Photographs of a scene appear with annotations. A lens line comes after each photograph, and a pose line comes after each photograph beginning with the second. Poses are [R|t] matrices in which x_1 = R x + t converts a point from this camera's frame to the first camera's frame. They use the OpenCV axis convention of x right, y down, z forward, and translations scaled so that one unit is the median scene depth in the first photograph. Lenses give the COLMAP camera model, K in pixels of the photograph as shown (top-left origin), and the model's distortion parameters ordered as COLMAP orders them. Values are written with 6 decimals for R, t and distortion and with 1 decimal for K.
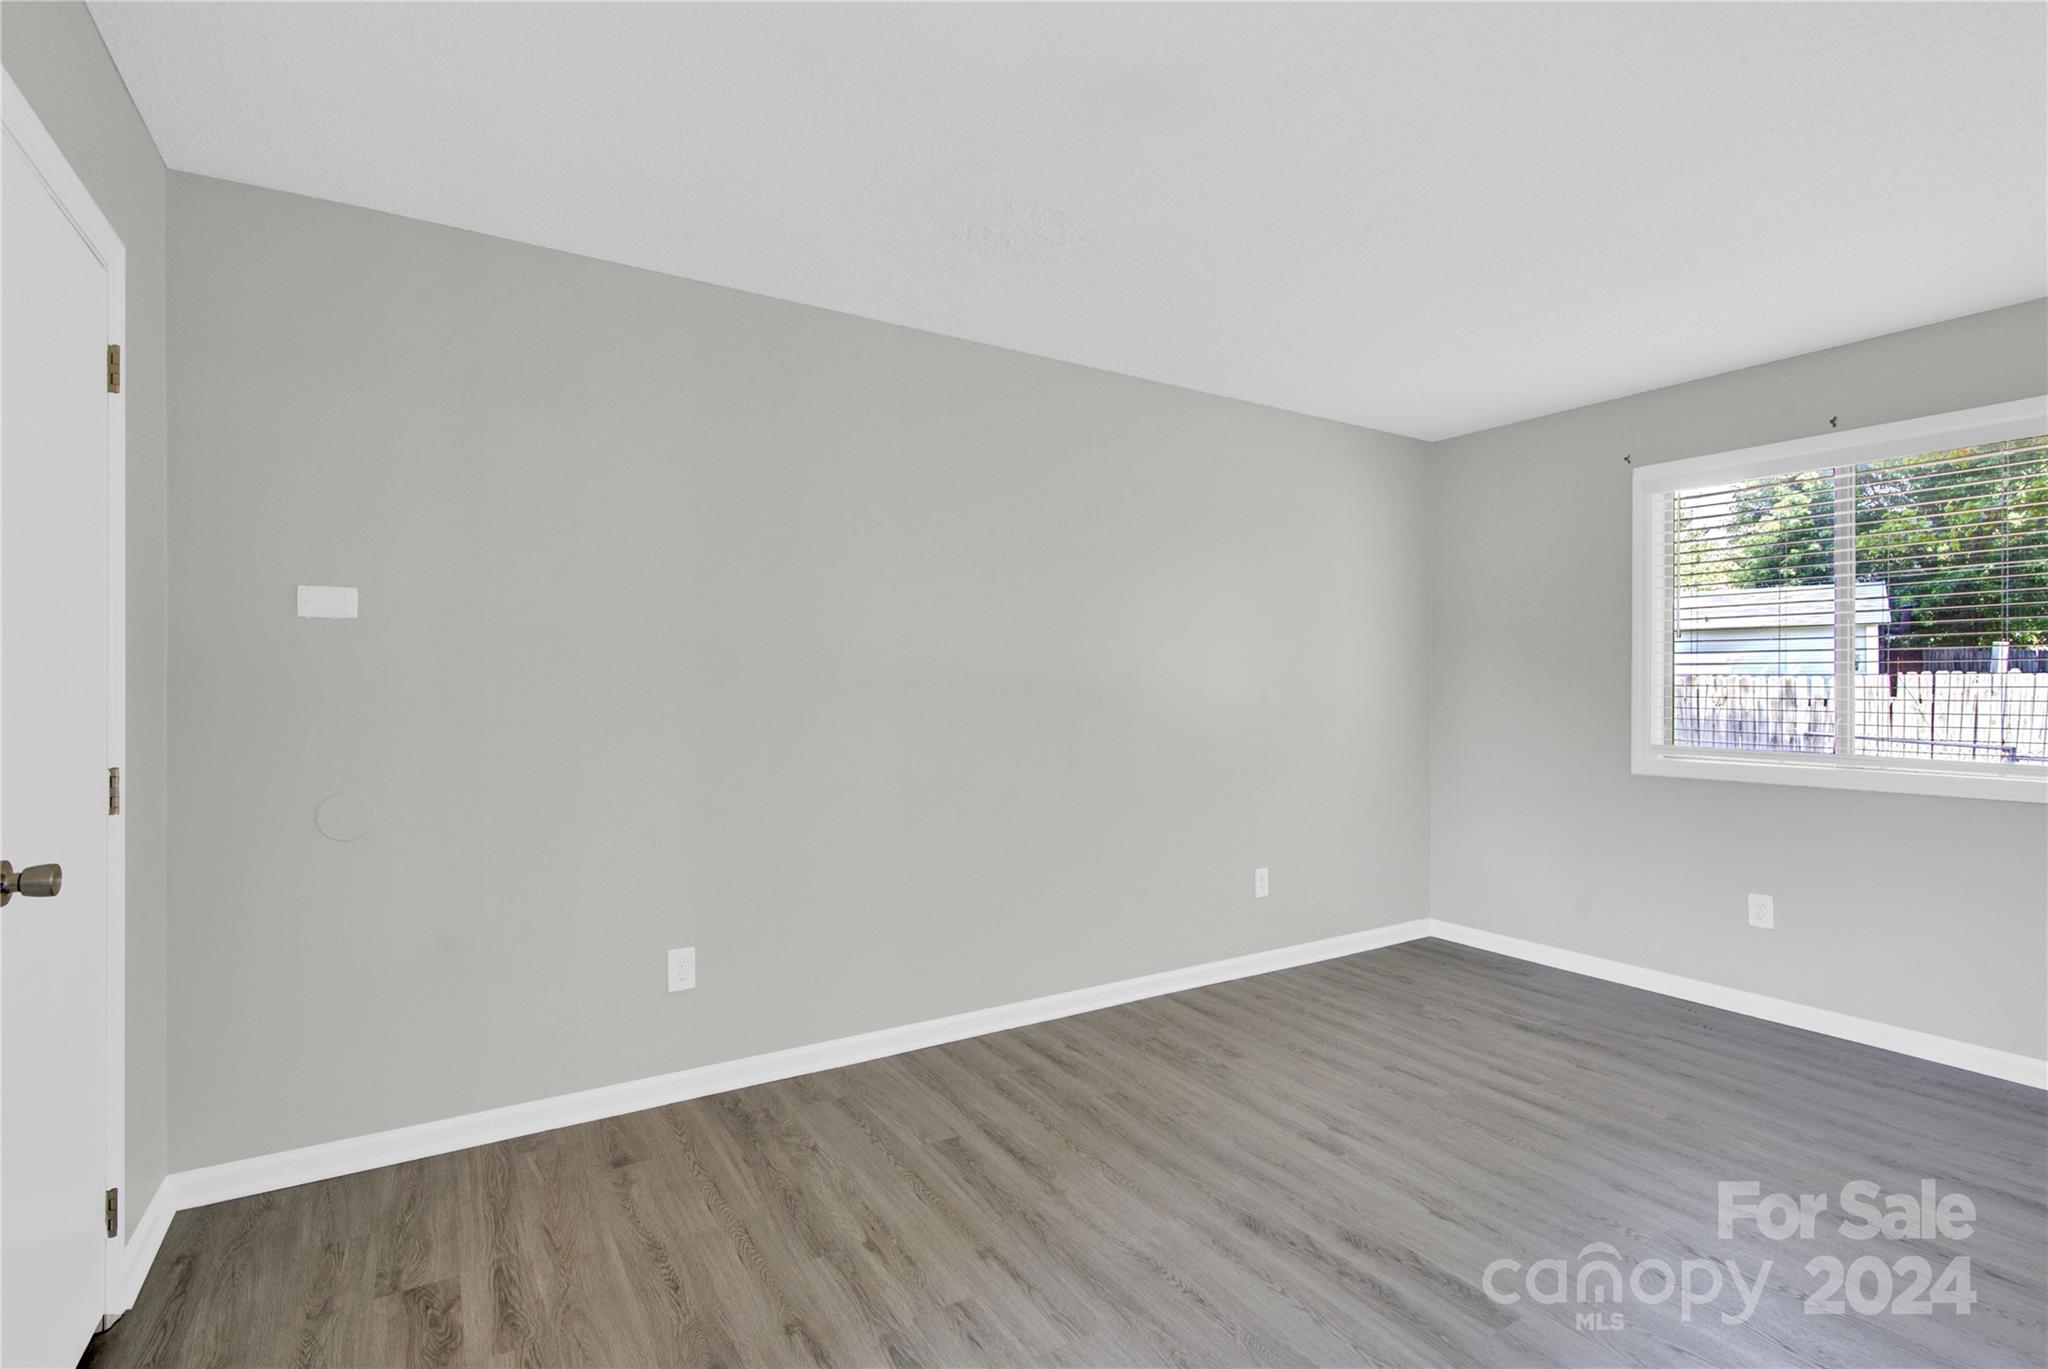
lens RADIAL K [[1029.7, 0, 1031.2], [0, 1029.7, 686.8], [0, 0, 1]] dist [0.002900, 0.001018]
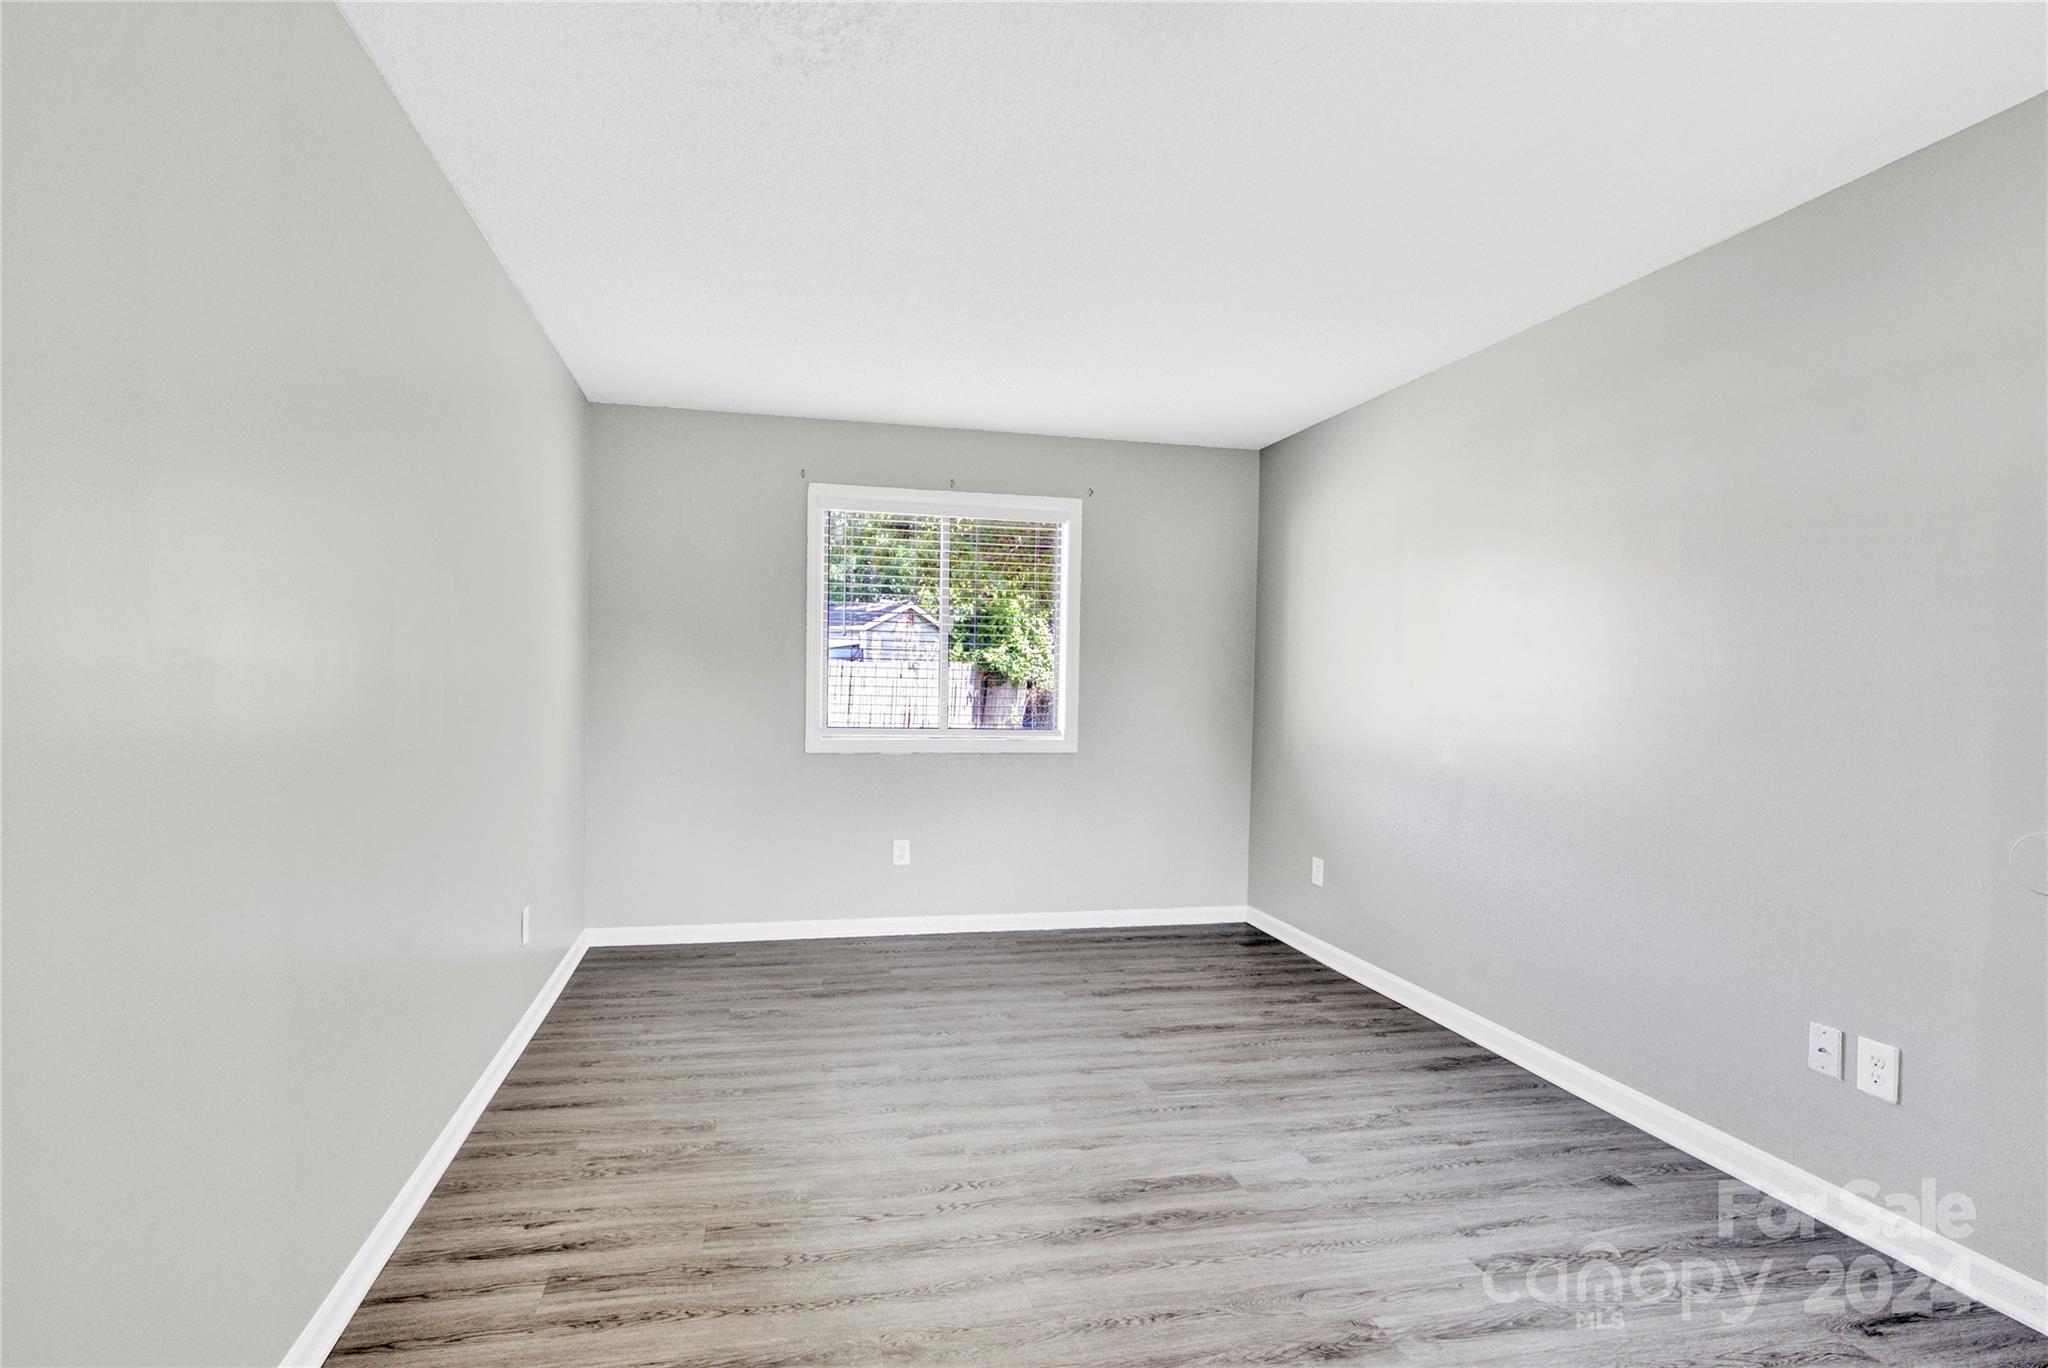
lens RADIAL K [[1005.3, 0, 1019.0], [0, 1005.3, 688.1], [0, 0, 1]] dist [-0.000985, 0.000637]
pose [[0.309249, -0.004506, 0.950970, -0.498119], [-0.014285, 0.999854, 0.009383, 0.000490], [-0.950874, -0.016486, 0.309140, 0.549605]]
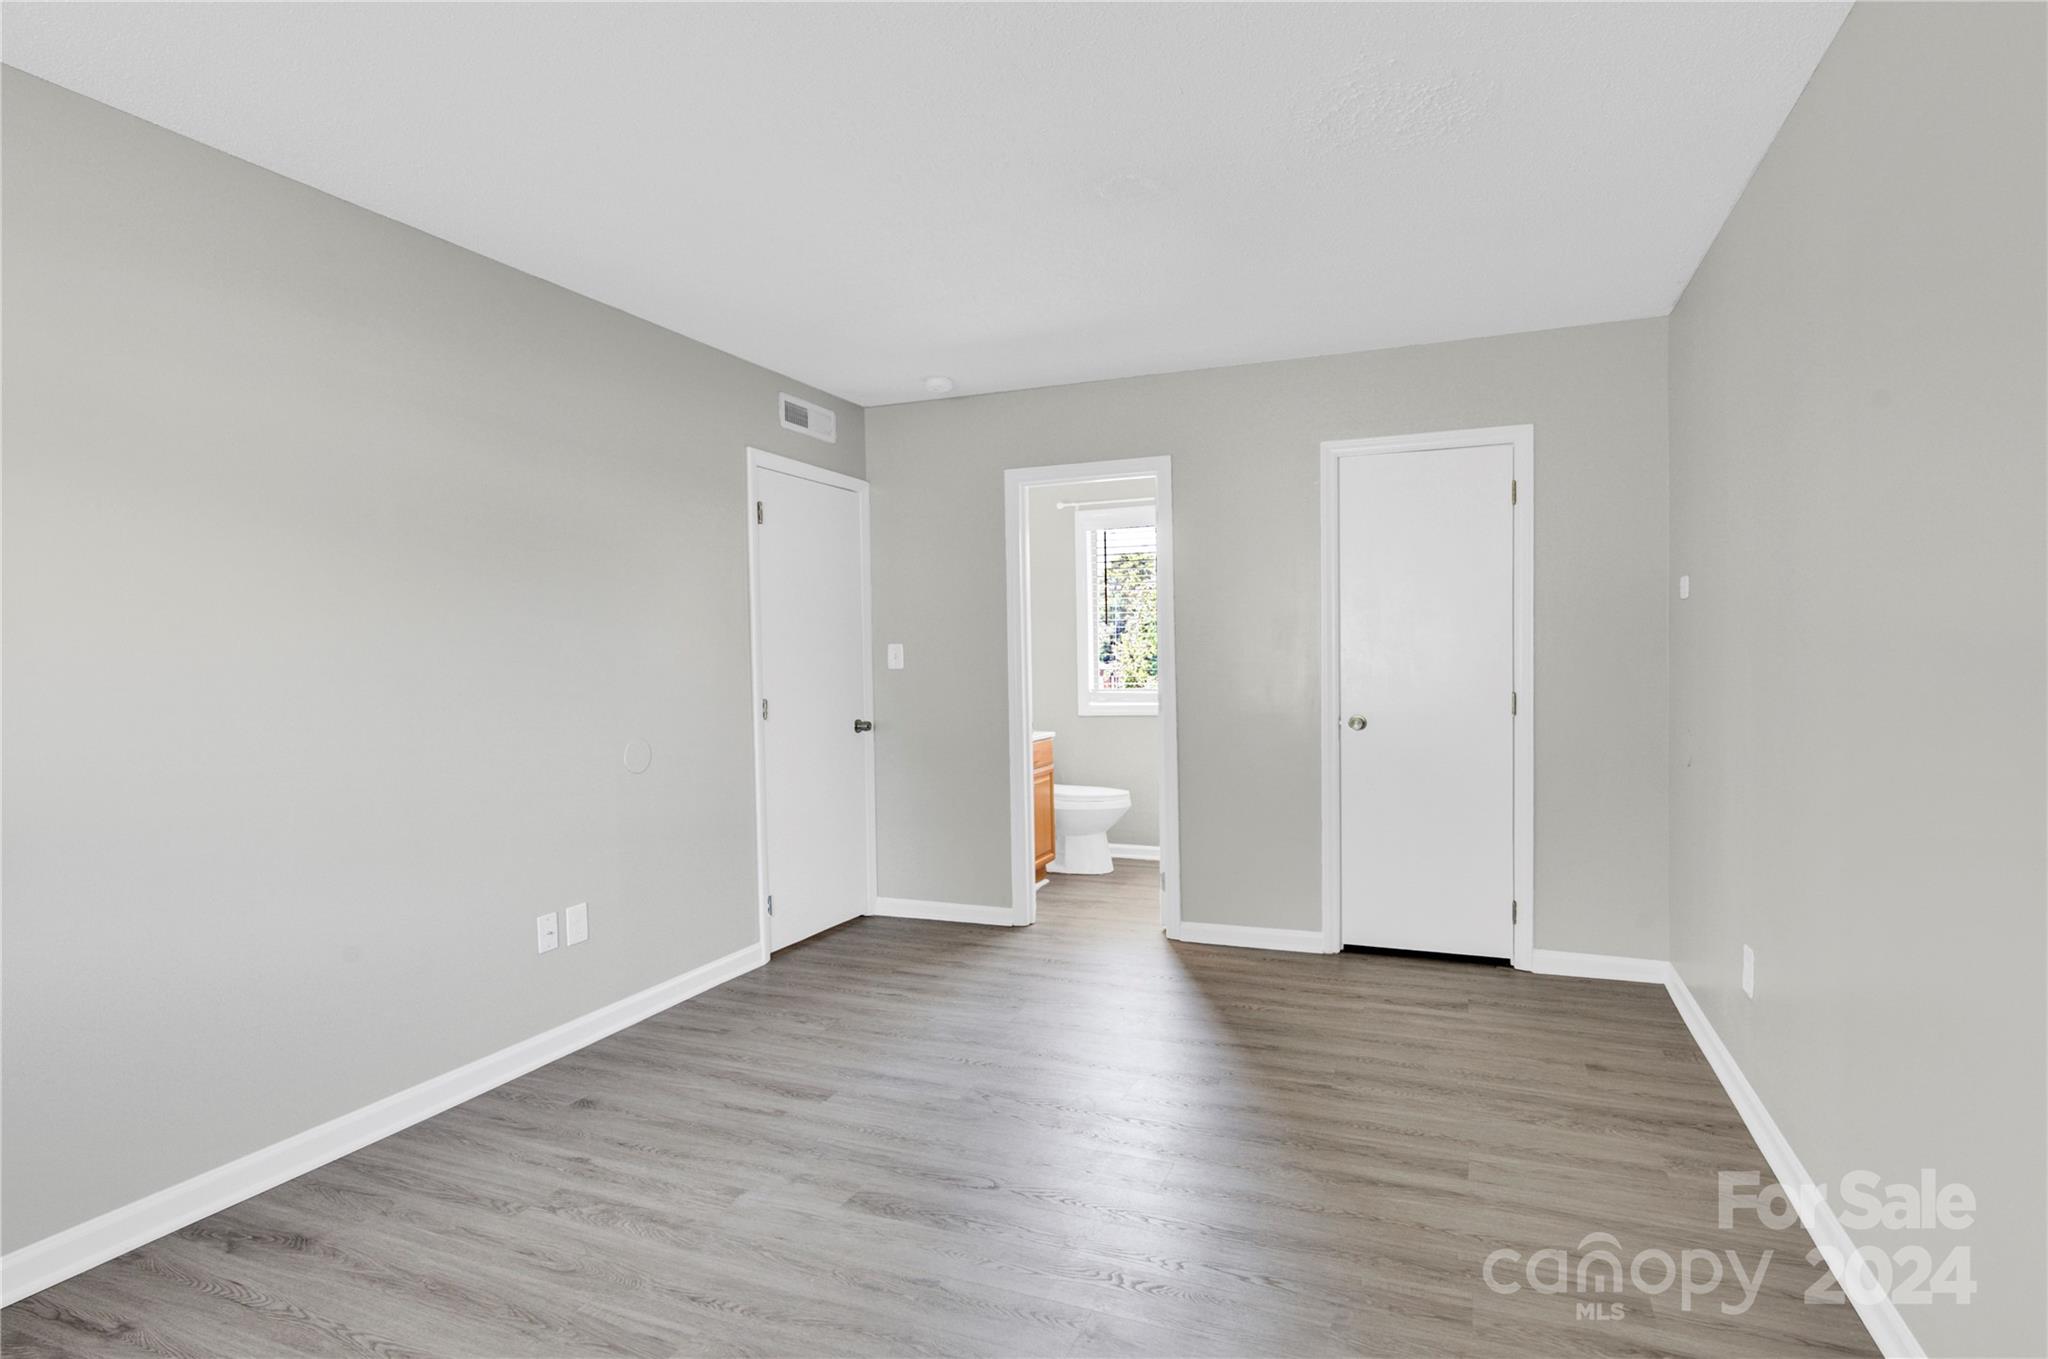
lens RADIAL K [[1005.3, 0, 1019.0], [0, 1005.3, 683.6], [0, 0, 1]] dist [-0.000985, 0.000637]
pose [[-0.829041, 0.023470, -0.558695, 0.571556], [0.012557, 0.999648, 0.023361, 0.016542], [0.559047, 0.012351, -0.829044, 1.258777]]
